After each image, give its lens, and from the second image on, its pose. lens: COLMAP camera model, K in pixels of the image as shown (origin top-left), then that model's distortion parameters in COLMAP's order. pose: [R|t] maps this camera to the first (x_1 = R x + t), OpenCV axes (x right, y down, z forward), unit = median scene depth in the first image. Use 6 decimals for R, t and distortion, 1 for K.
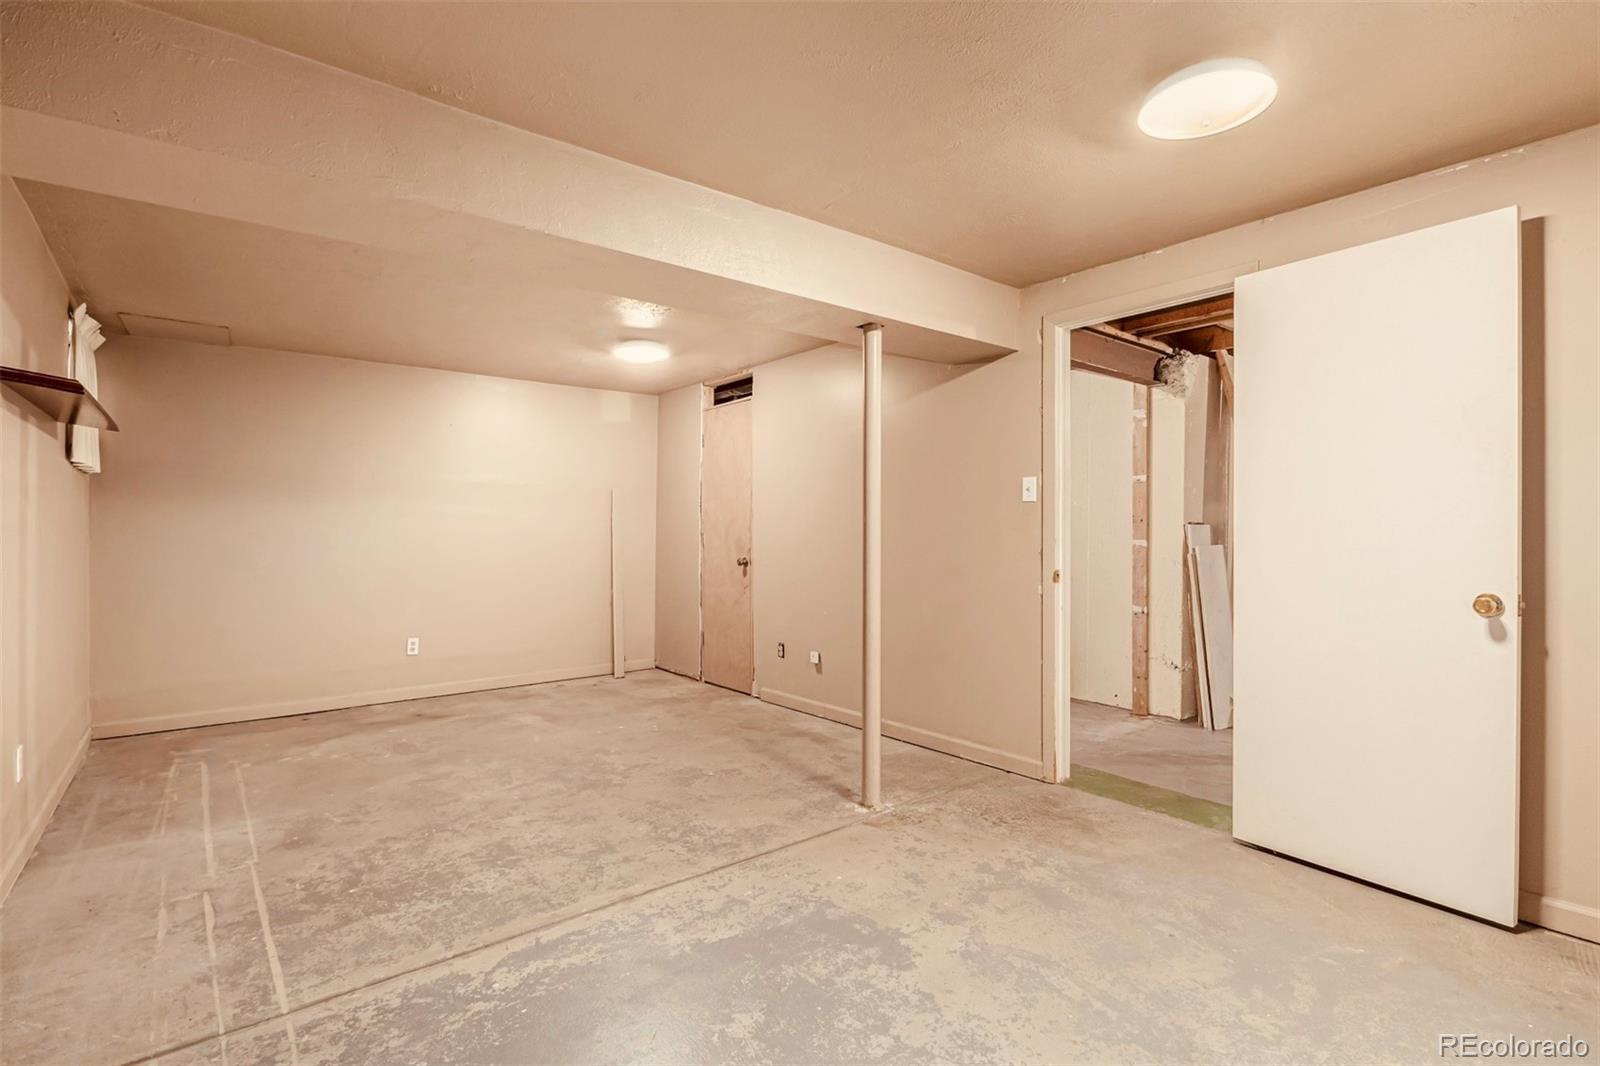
lens RADIAL K [[747.2, 0, 802.7], [0, 747.2, 531.0], [0, 0, 1]] dist [-0.005260, -0.001832]
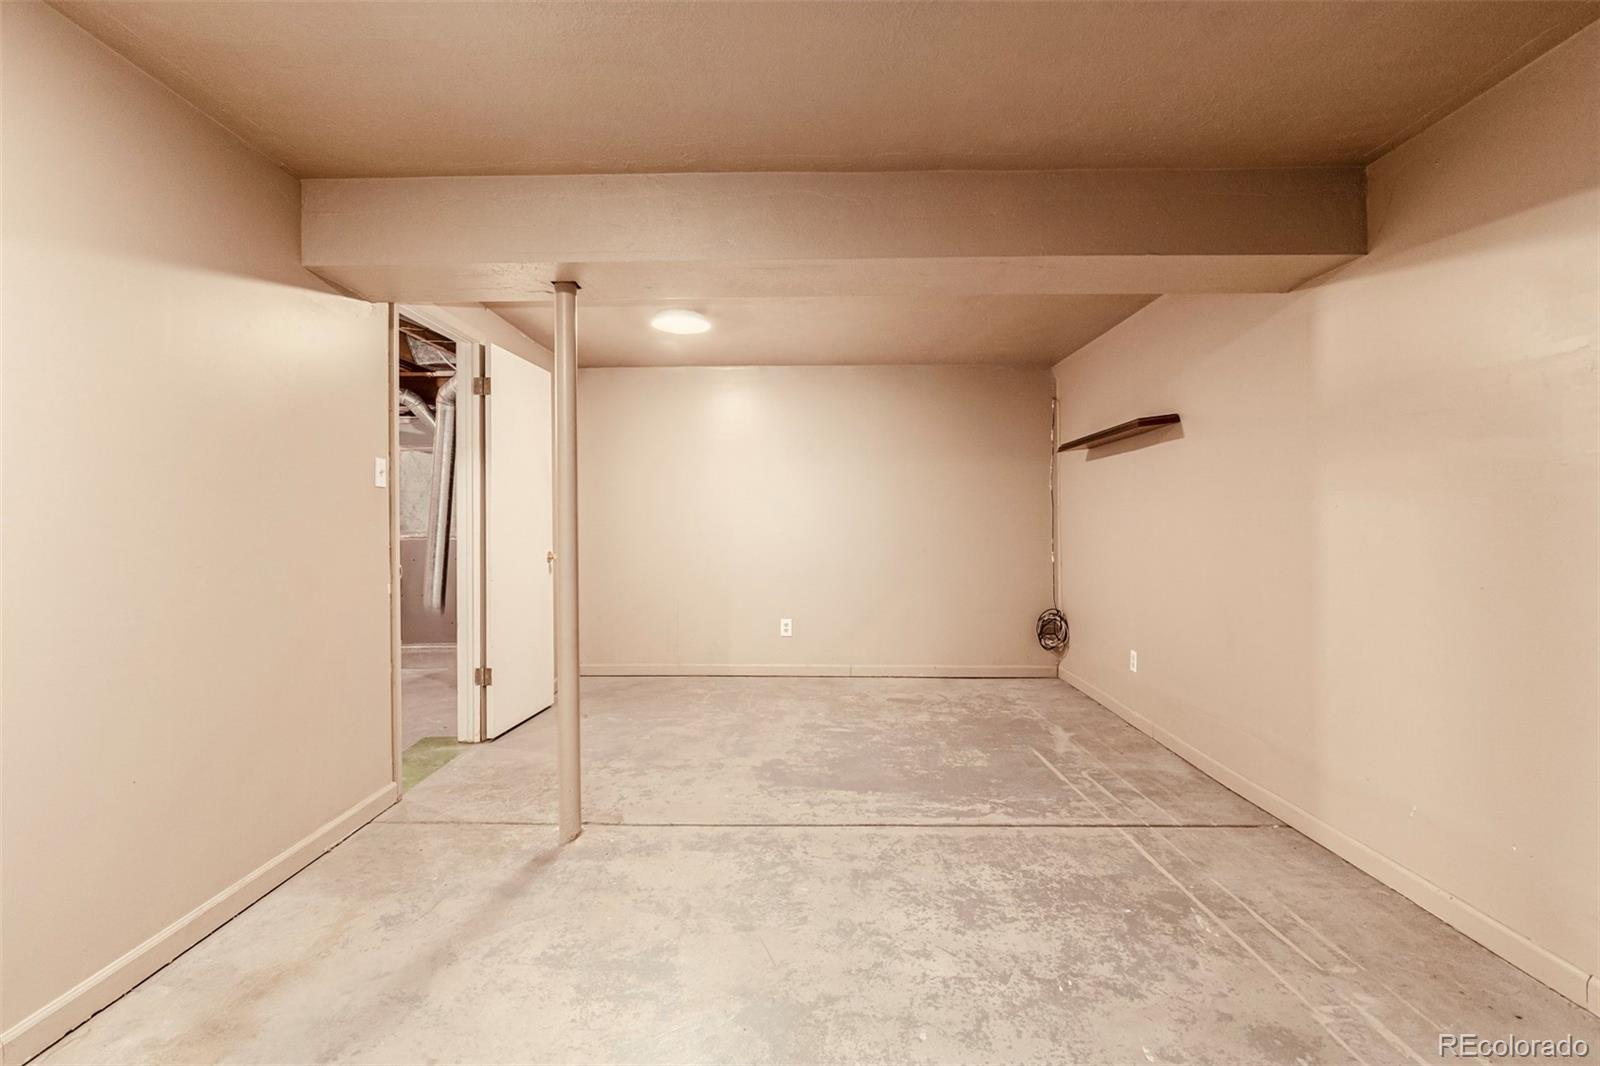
lens RADIAL K [[747.2, 0, 800.7], [0, 747.2, 528.3], [0, 0, 1]] dist [-0.005260, -0.001832]
pose [[-0.777773, -0.000325, 0.628545, -0.852249], [0.004841, 0.999967, 0.006507, 0.005741], [-0.628527, 0.008104, -0.777746, 1.925654]]
